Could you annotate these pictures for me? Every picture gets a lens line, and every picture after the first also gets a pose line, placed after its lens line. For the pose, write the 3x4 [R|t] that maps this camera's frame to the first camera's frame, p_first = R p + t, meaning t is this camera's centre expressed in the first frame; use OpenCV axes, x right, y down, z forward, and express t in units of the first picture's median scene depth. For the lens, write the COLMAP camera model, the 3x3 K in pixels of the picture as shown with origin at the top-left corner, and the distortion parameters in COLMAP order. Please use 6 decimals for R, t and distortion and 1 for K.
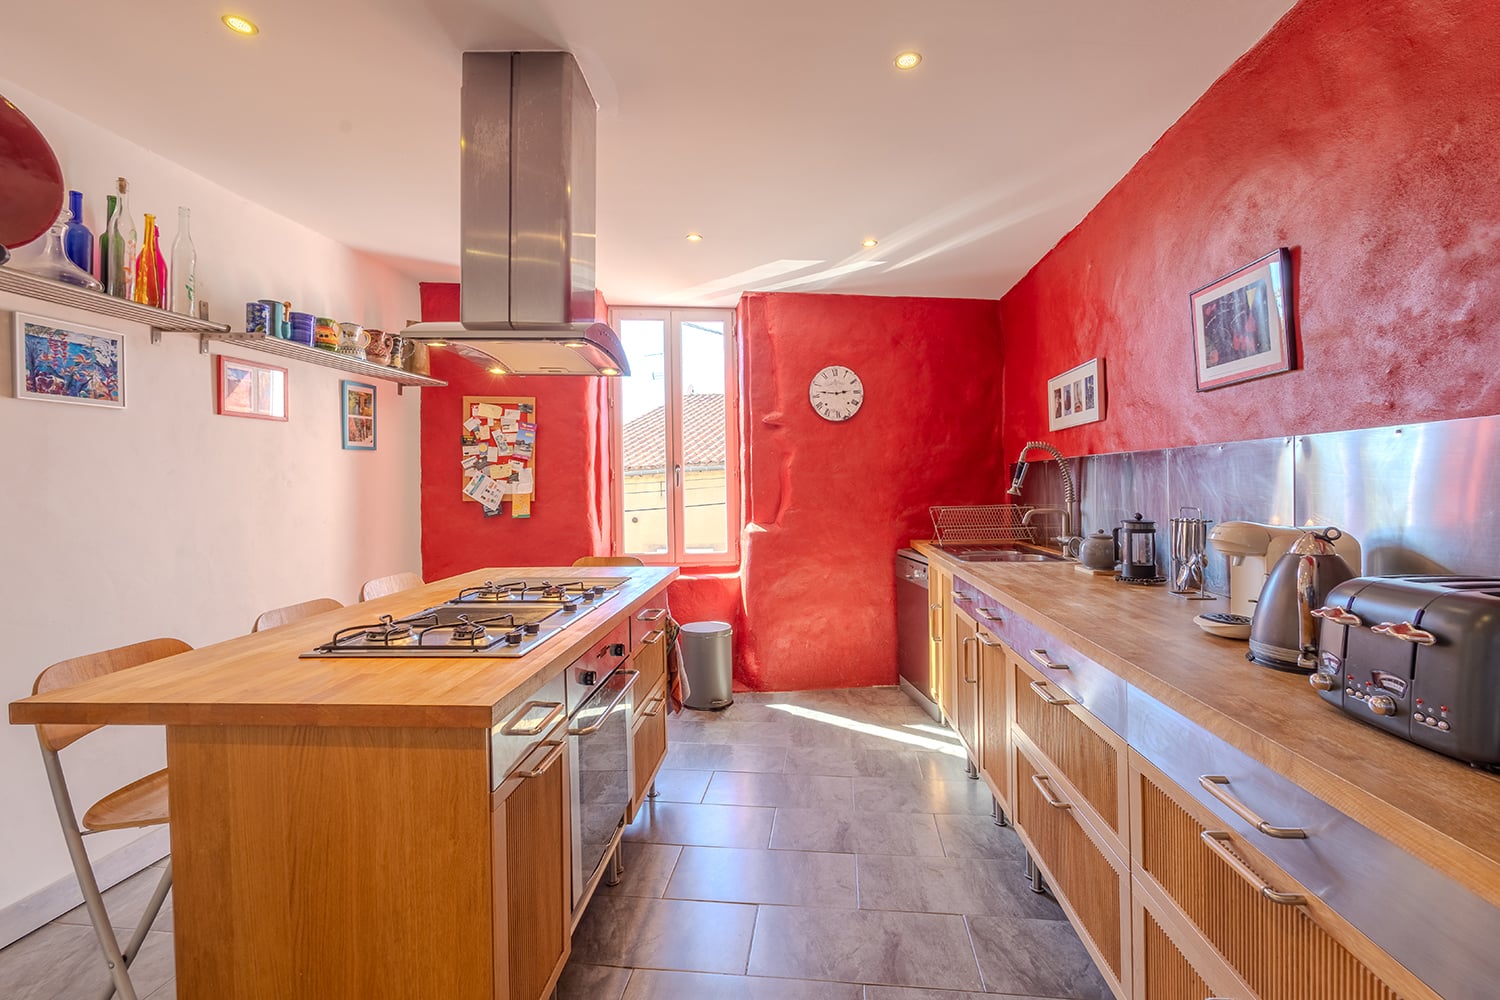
lens RADIAL K [[682.9, 0, 750.7], [0, 682.9, 496.5], [0, 0, 1]] dist [0.011165, -0.004116]
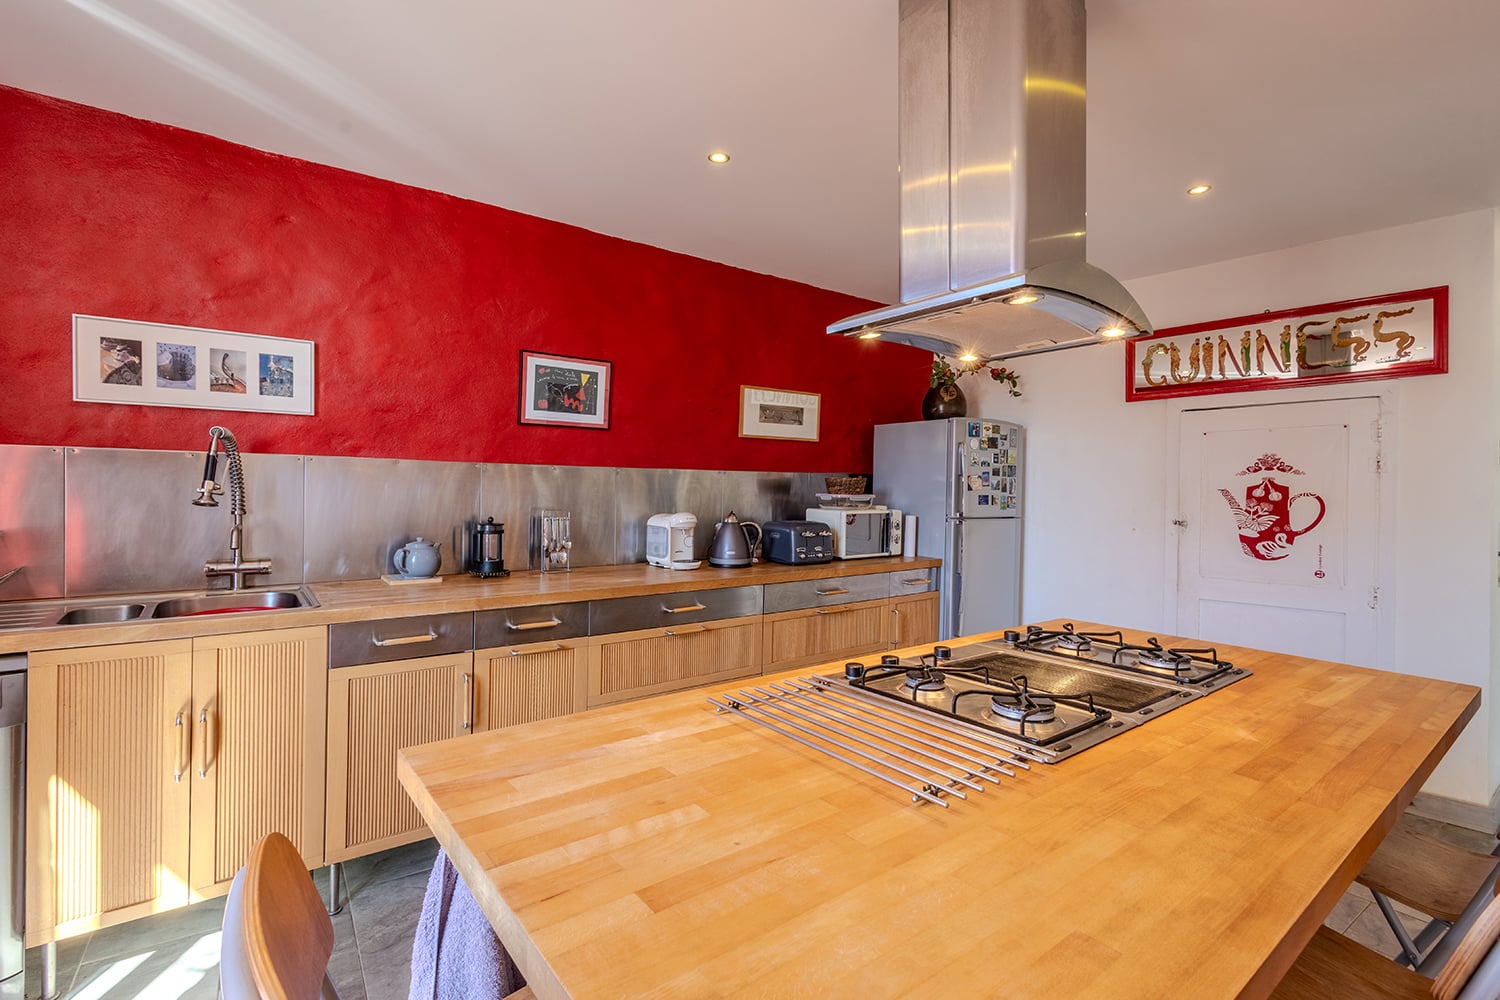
lens RADIAL K [[682.9, 0, 750.7], [0, 682.9, 496.5], [0, 0, 1]] dist [0.011165, -0.004116]
pose [[-0.675387, 0.001794, 0.737461, -0.403508], [0.011592, 0.999899, 0.008184, -0.009815], [-0.737372, 0.014076, -0.675340, 0.986905]]
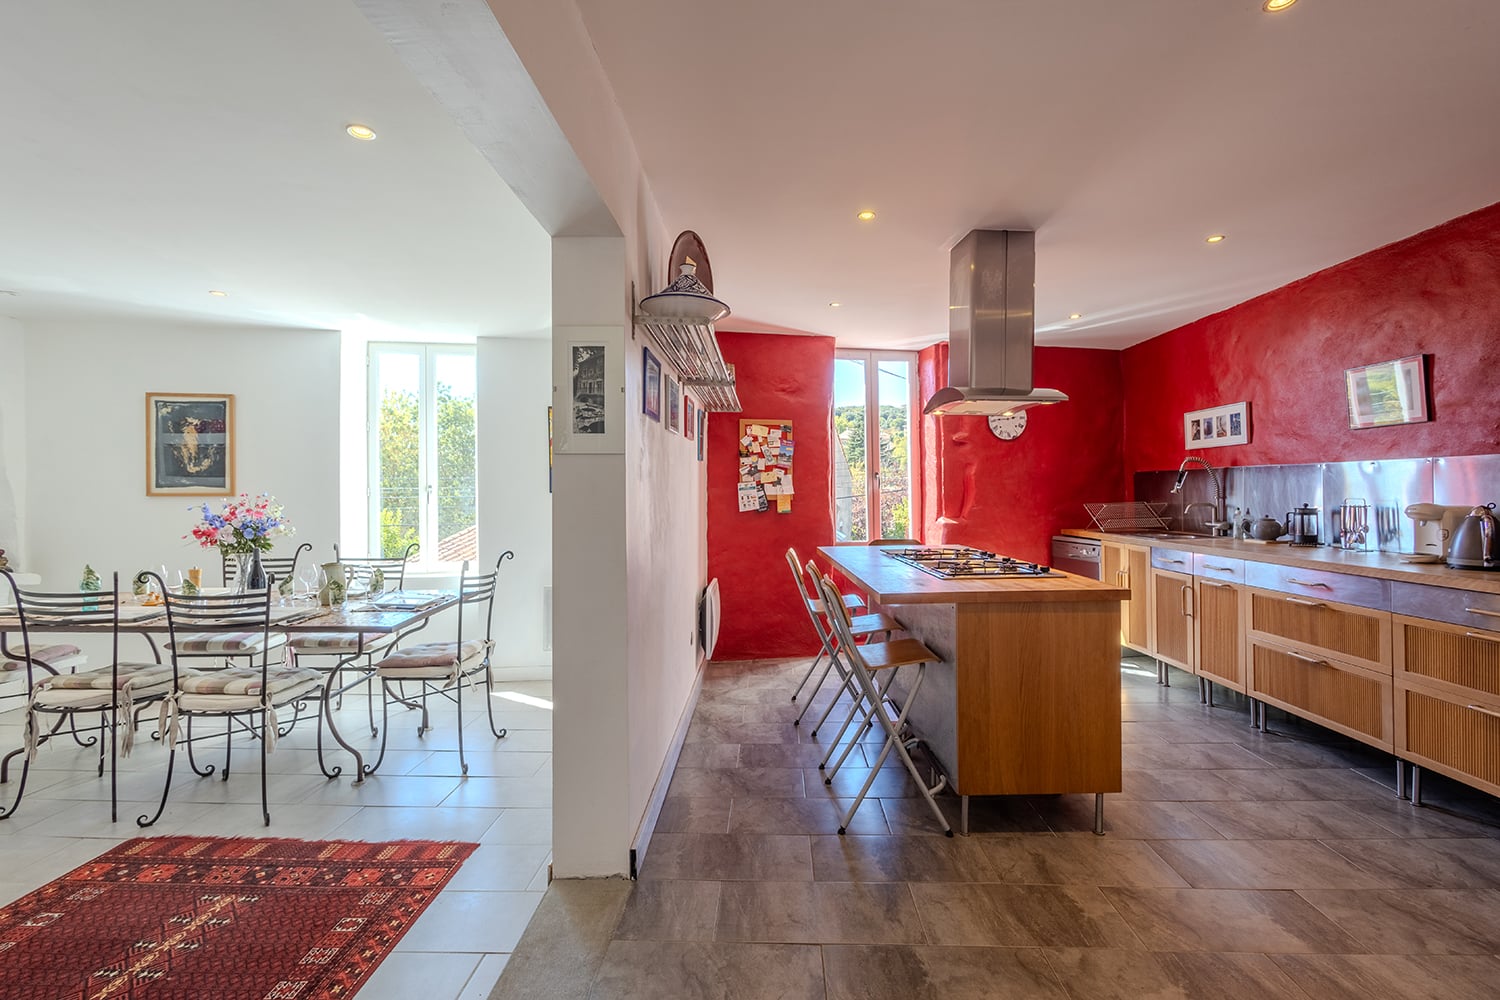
lens RADIAL K [[682.9, 0, 750.7], [0, 682.9, 496.5], [0, 0, 1]] dist [0.011165, -0.004116]
pose [[0.996042, -0.000569, 0.088879, -0.591512], [0.001581, 0.999935, -0.011316, 0.016828], [-0.088867, 0.011412, 0.995978, -0.331732]]
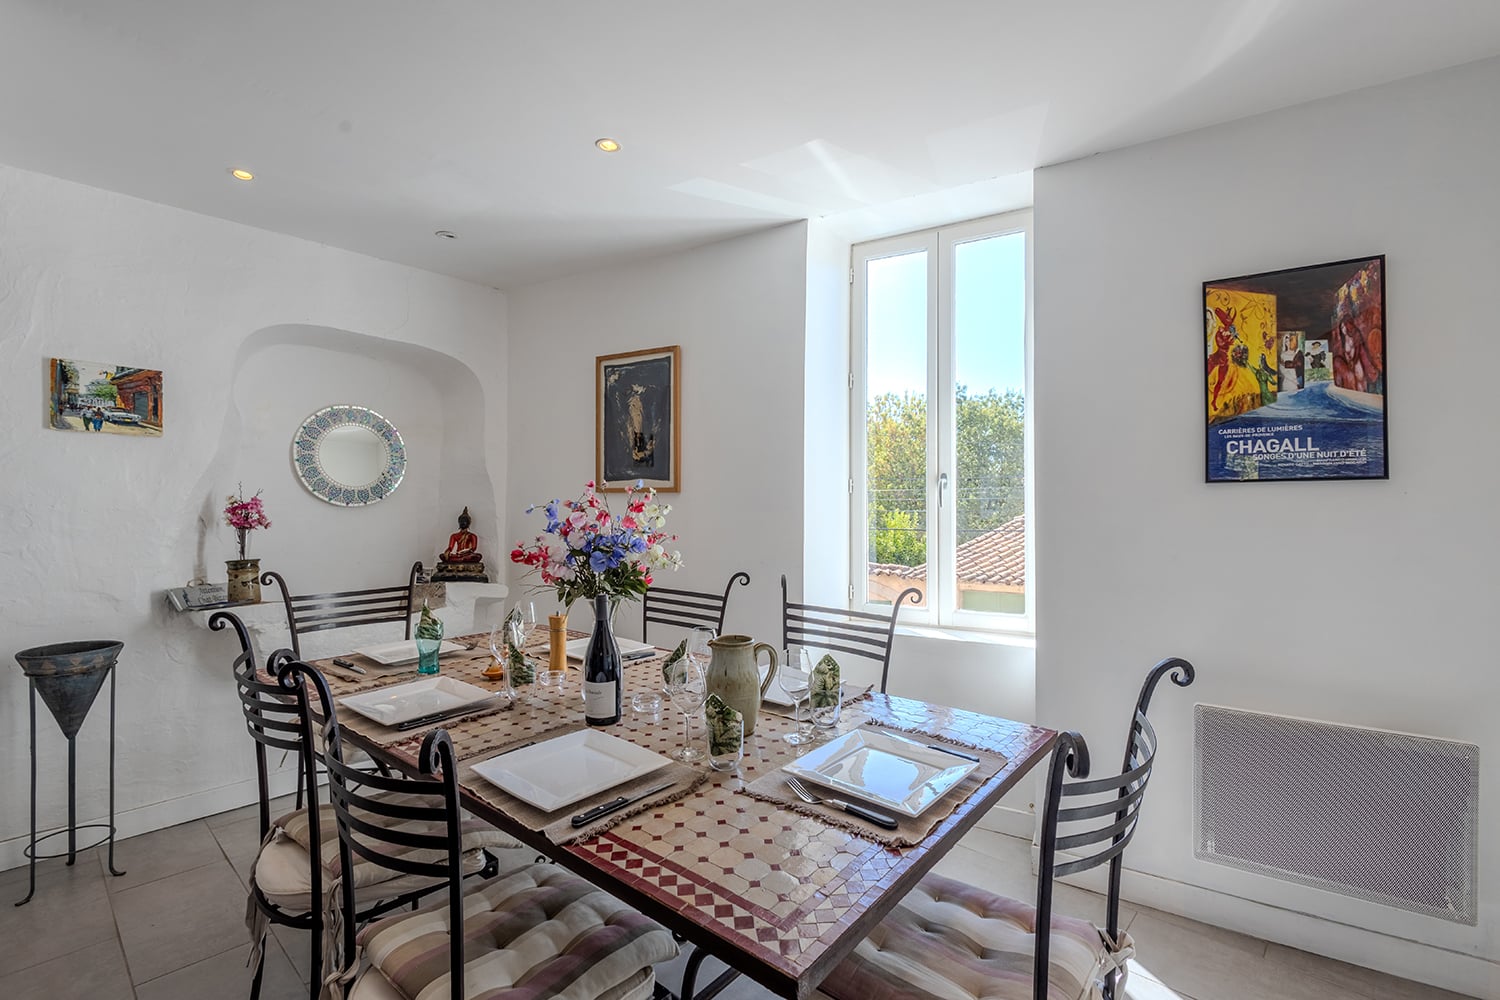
lens RADIAL K [[682.9, 0, 750.7], [0, 682.9, 496.5], [0, 0, 1]] dist [0.011165, -0.004116]
pose [[0.809734, 0.000195, -0.586797, -0.847889], [-0.010448, 0.999846, -0.014084, 0.017511], [0.586704, 0.017535, 0.809612, 0.381041]]
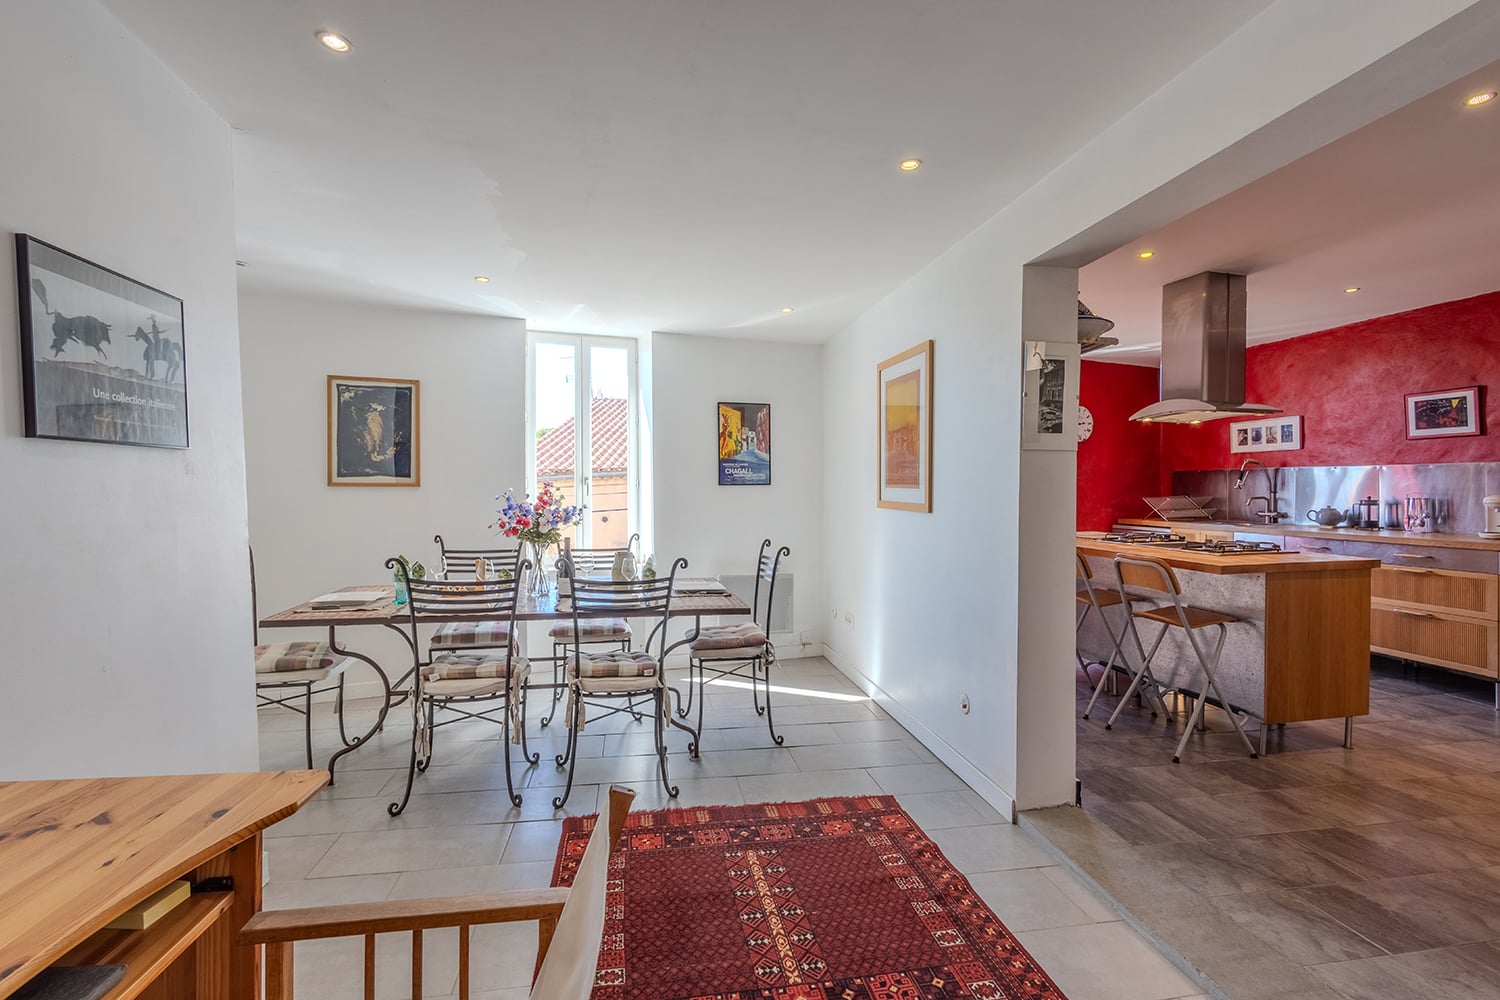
lens RADIAL K [[682.9, 0, 750.7], [0, 682.9, 496.5], [0, 0, 1]] dist [0.011165, -0.004116]
pose [[0.959111, 0.002038, 0.283023, -1.226996], [-0.000454, 0.999984, -0.005662, 0.025129], [-0.283030, 0.005302, 0.959097, -0.314570]]
